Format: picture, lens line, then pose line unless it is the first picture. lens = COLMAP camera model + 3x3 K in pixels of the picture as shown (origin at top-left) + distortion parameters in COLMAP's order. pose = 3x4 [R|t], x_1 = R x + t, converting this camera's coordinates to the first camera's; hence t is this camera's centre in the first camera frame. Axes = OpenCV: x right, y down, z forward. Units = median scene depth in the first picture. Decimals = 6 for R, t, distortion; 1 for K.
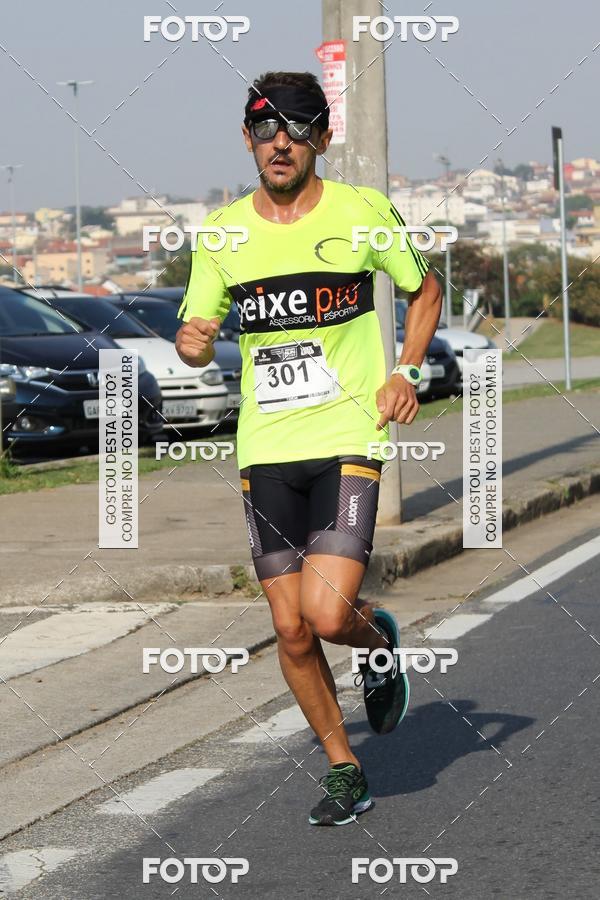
lens RADIAL K [[6080.4, 0, 300.0], [0, 6080.4, 450.0], [0, 0, 1]] dist [0.565712, 40.333503]
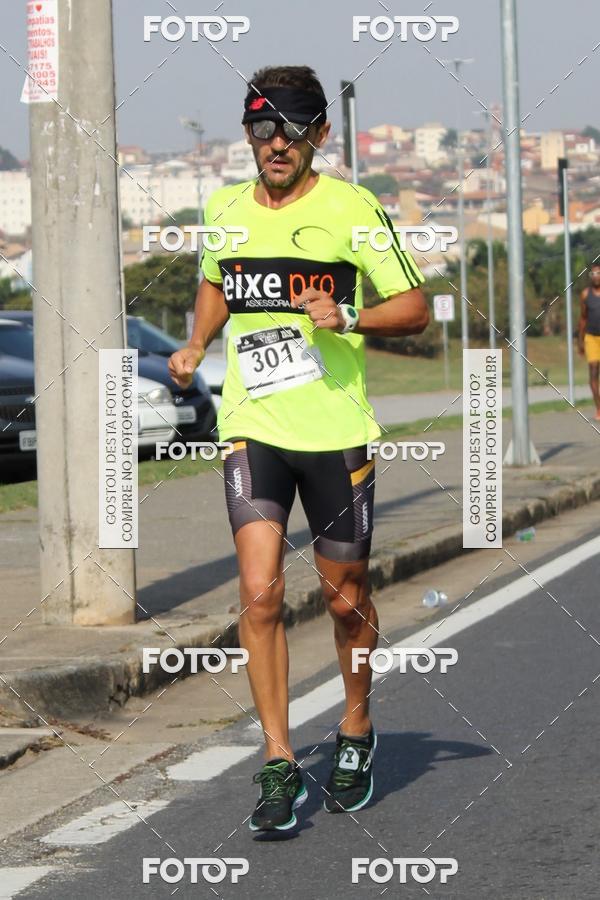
lens RADIAL K [[6080.4, 0, 300.0], [0, 6080.4, 450.0], [0, 0, 1]] dist [0.565712, 40.333503]
pose [[0.999998, 0.002065, -0.000036, 0.036375], [-0.002065, 0.999992, -0.003327, -0.006259], [0.000029, 0.003327, 0.999994, 0.267381]]
